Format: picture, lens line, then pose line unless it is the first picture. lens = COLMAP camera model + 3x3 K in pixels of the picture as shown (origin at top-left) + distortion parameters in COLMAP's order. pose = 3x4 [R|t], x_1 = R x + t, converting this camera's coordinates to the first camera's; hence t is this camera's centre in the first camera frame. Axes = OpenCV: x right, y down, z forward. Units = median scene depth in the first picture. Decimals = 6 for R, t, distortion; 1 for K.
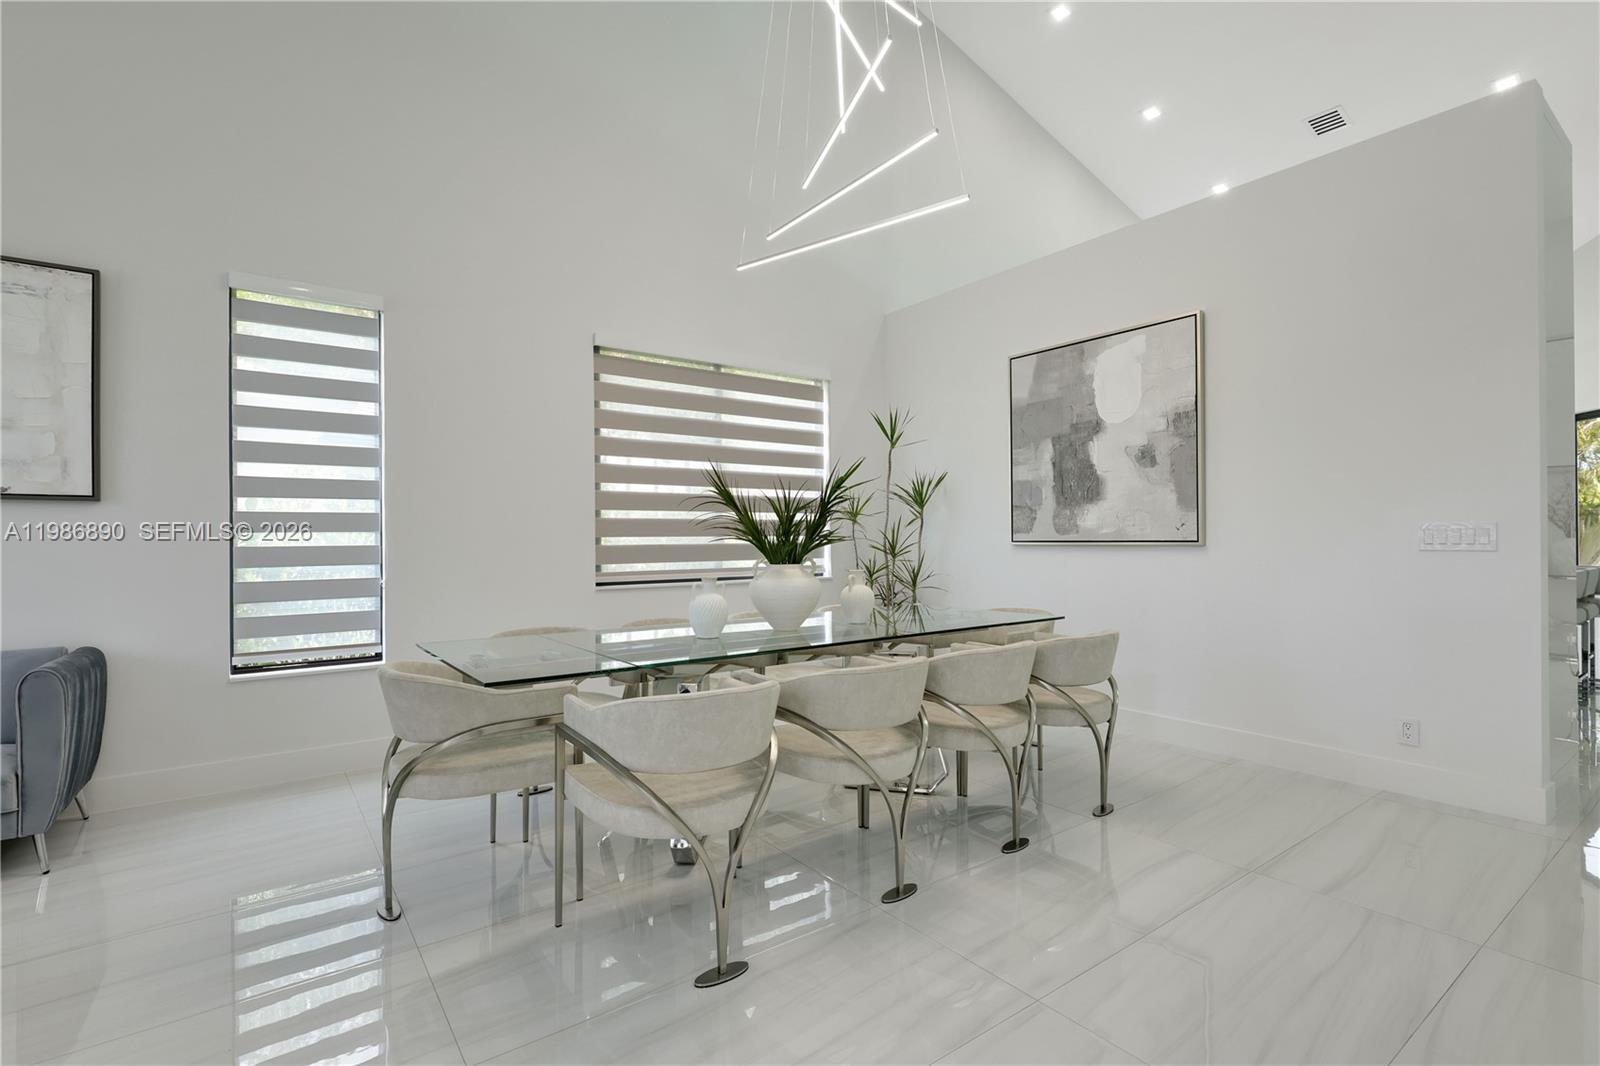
lens RADIAL K [[749.8, 0, 799.7], [0, 749.8, 536.5], [0, 0, 1]] dist [-0.002104, 0.001377]
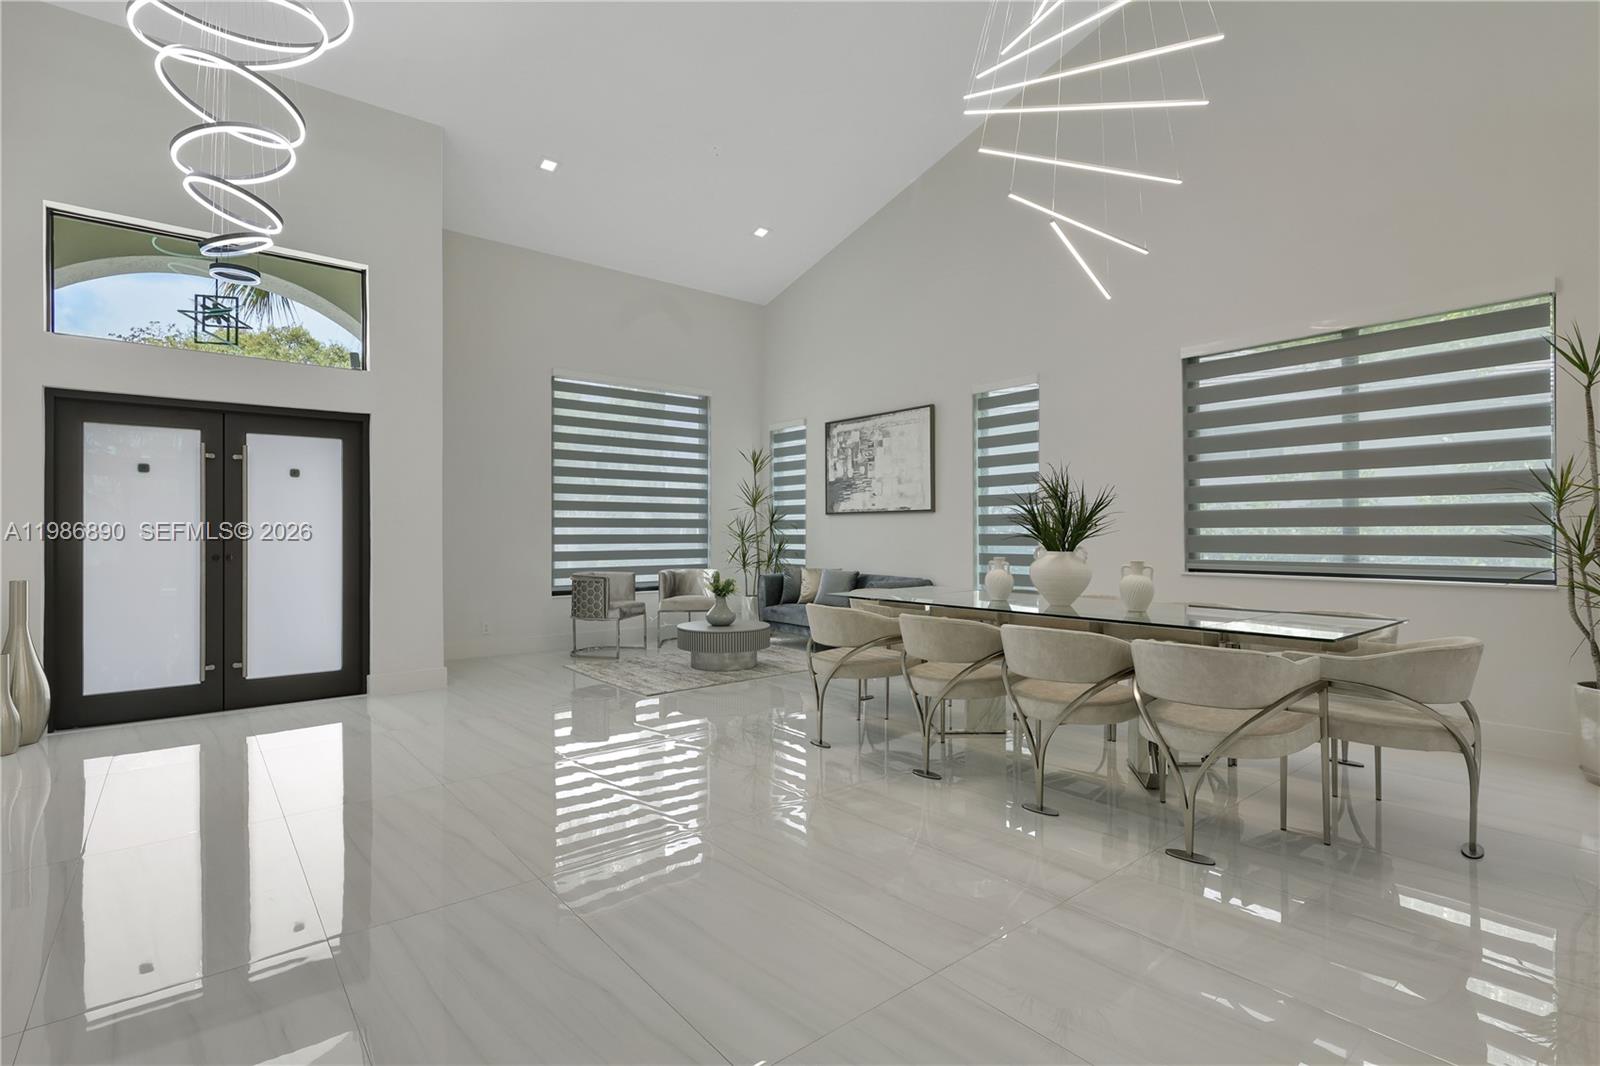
lens RADIAL K [[749.8, 0, 799.7], [0, 749.8, 536.5], [0, 0, 1]] dist [-0.002104, 0.001377]
pose [[0.041276, 0.009118, -0.999106, 0.900583], [0.004265, 0.999948, 0.009302, 0.000252], [0.999139, -0.004645, 0.041235, 0.406758]]
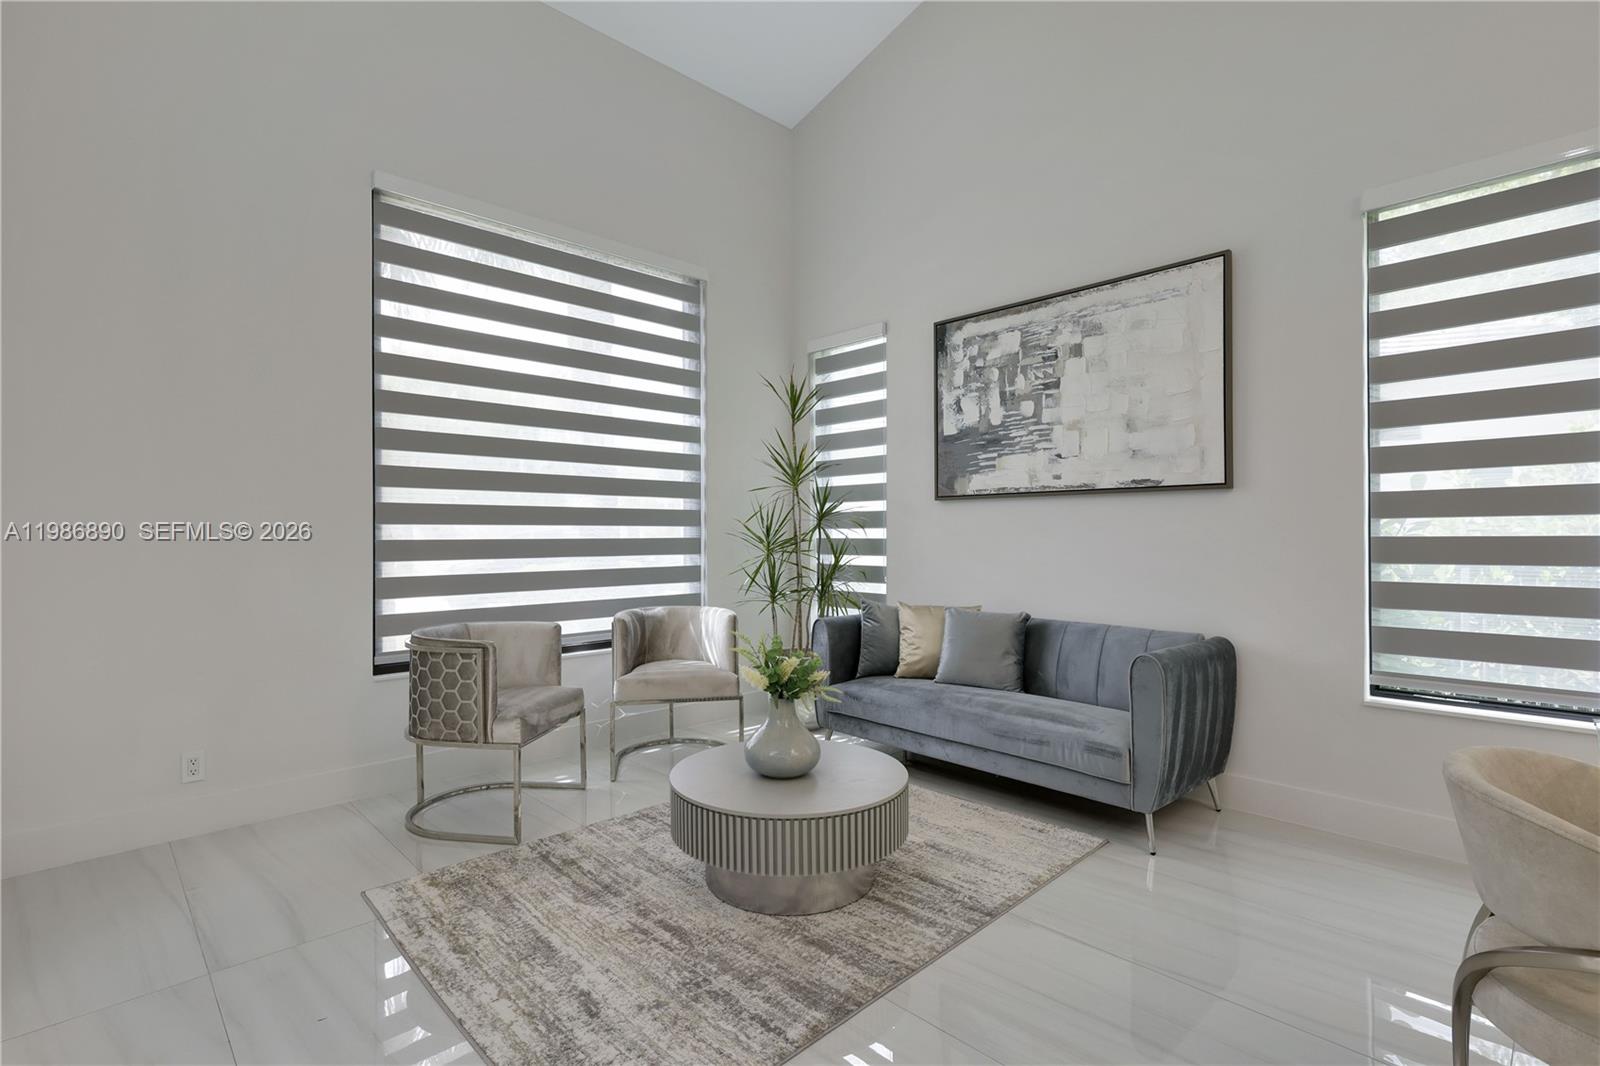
lens RADIAL K [[749.8, 0, 799.7], [0, 749.8, 536.5], [0, 0, 1]] dist [-0.002104, 0.001377]
pose [[0.122886, 0.006043, -0.992402, -0.033130], [0.006504, 0.999955, 0.006894, 0.003361], [0.992399, -0.007301, 0.122842, 0.251356]]
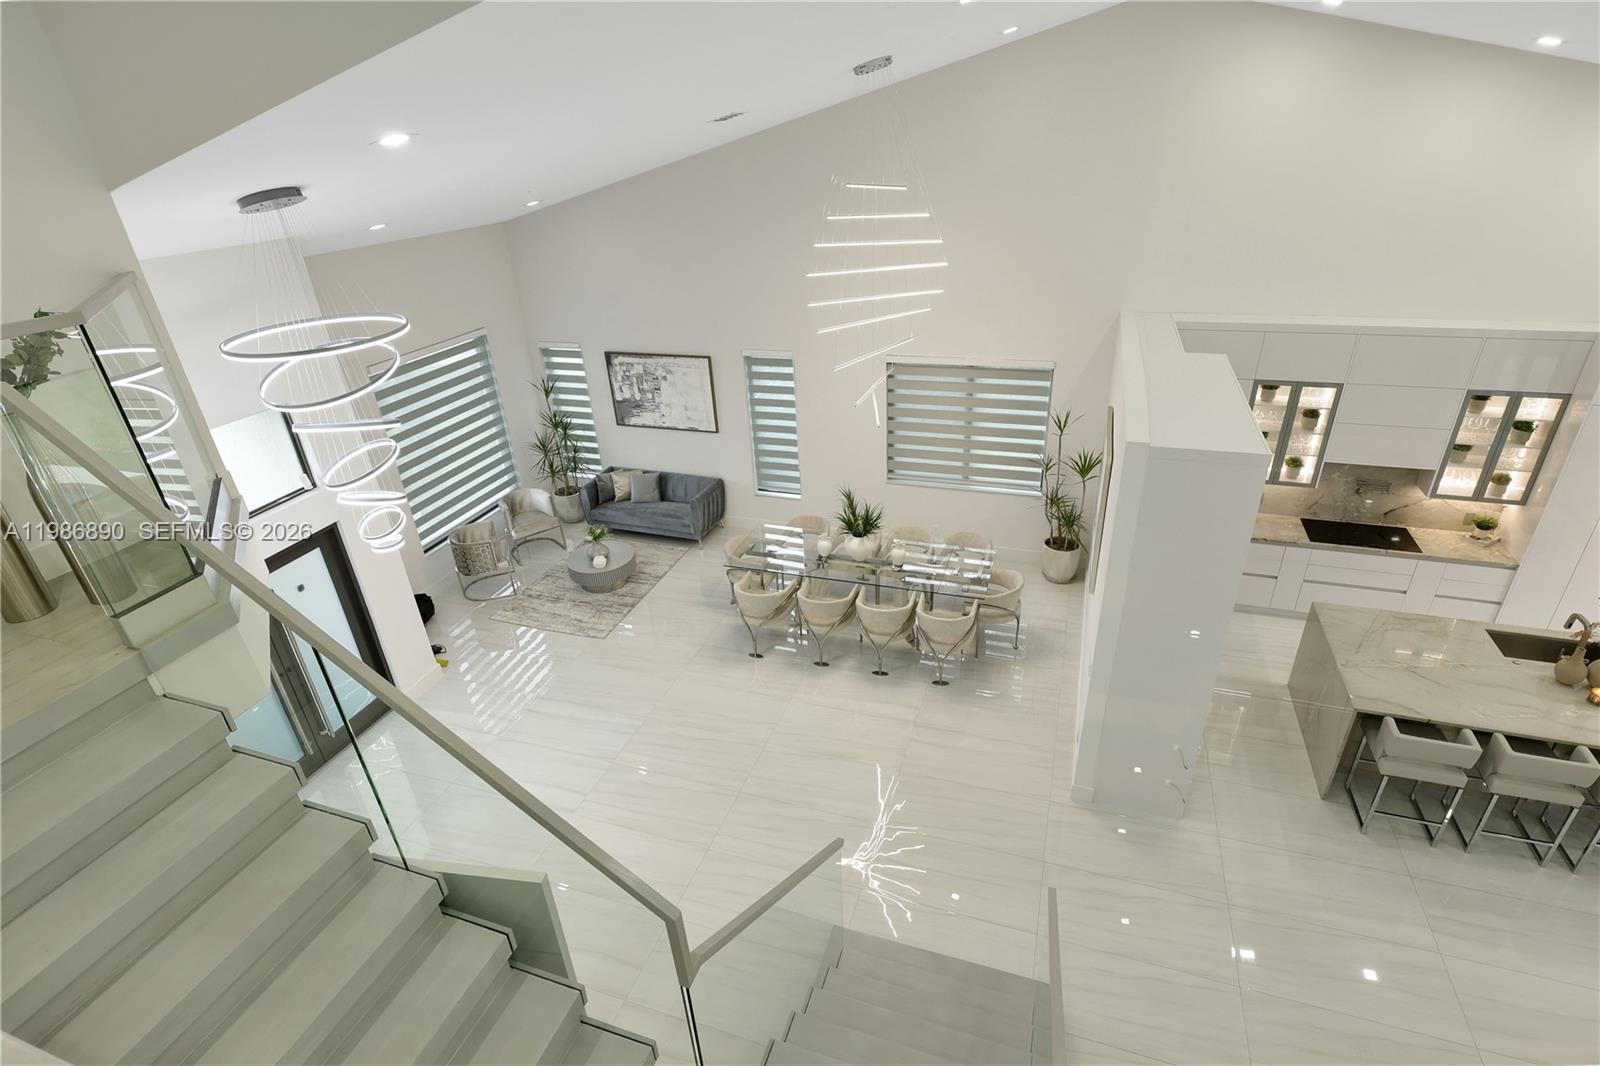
lens RADIAL K [[749.8, 0, 799.7], [0, 749.8, 536.5], [0, 0, 1]] dist [-0.002104, 0.001377]
pose [[0.559931, 0.368311, -0.742175, 1.229877], [0.043687, 0.881393, 0.470359, -0.819522], [0.827387, -0.295792, 0.477429, -0.209943]]
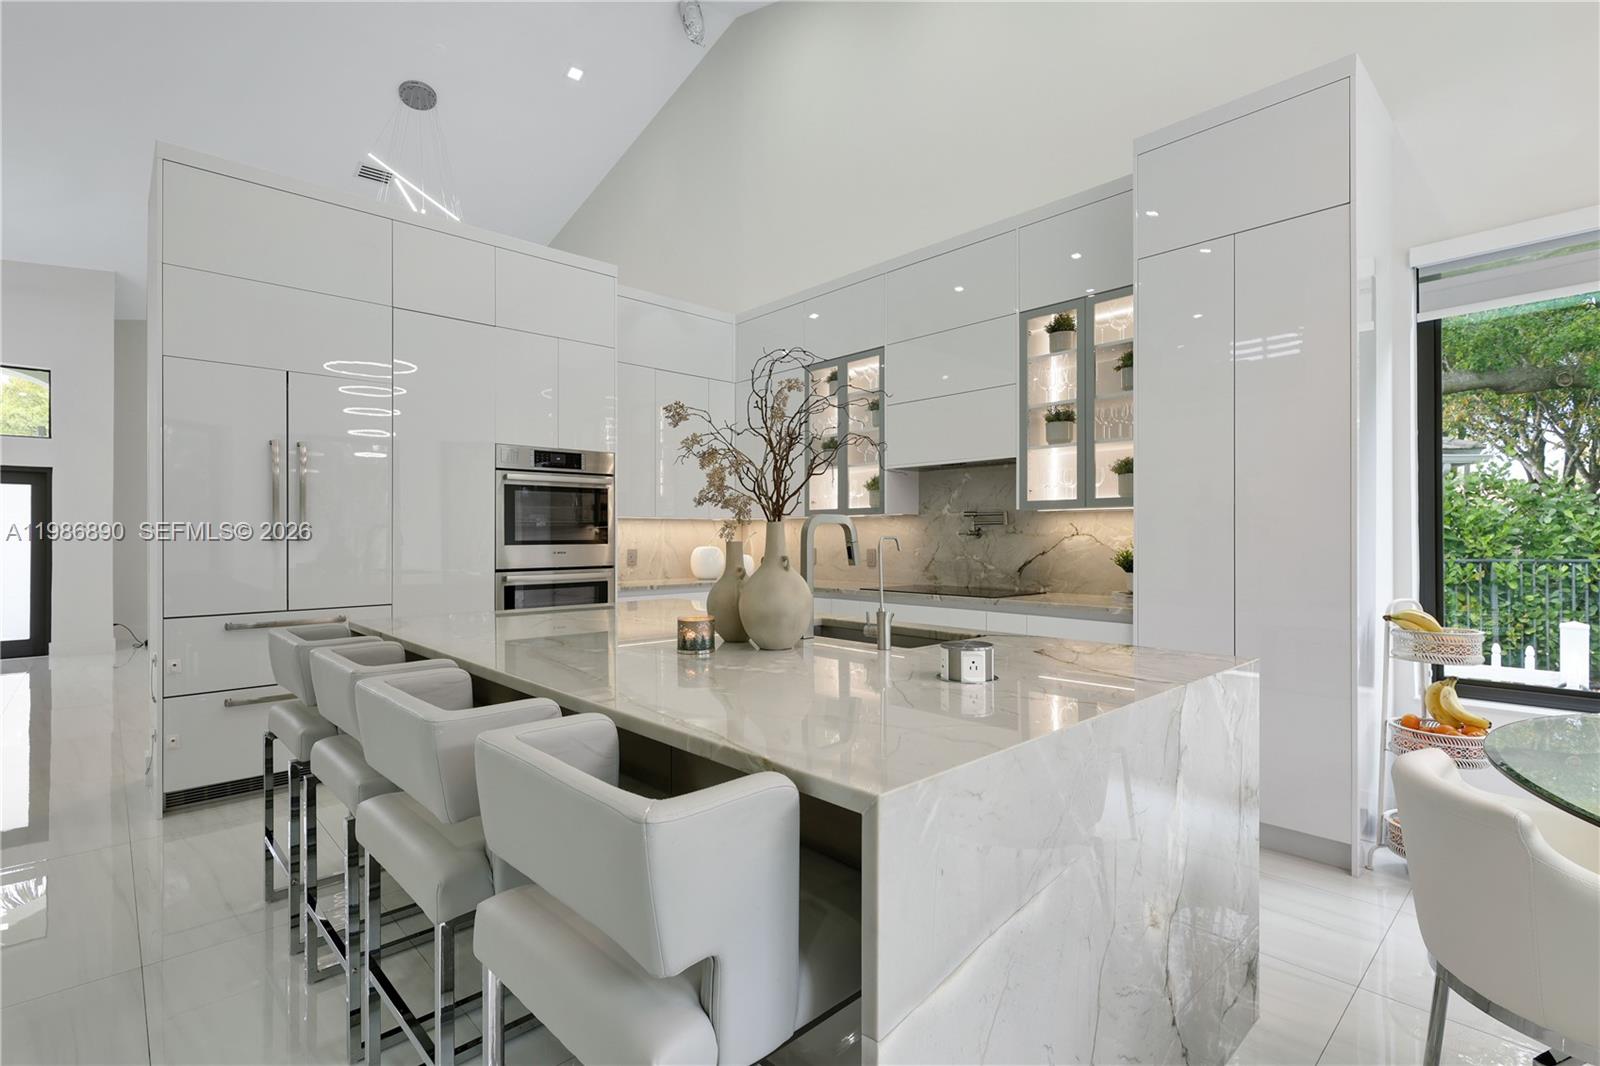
lens RADIAL K [[749.8, 0, 799.7], [0, 749.8, 536.5], [0, 0, 1]] dist [-0.002104, 0.001377]
pose [[0.108654, 0.005405, -0.994065, 1.644165], [0.004141, 0.999974, 0.005890, -0.020753], [0.994071, -0.004756, 0.108629, 1.402895]]
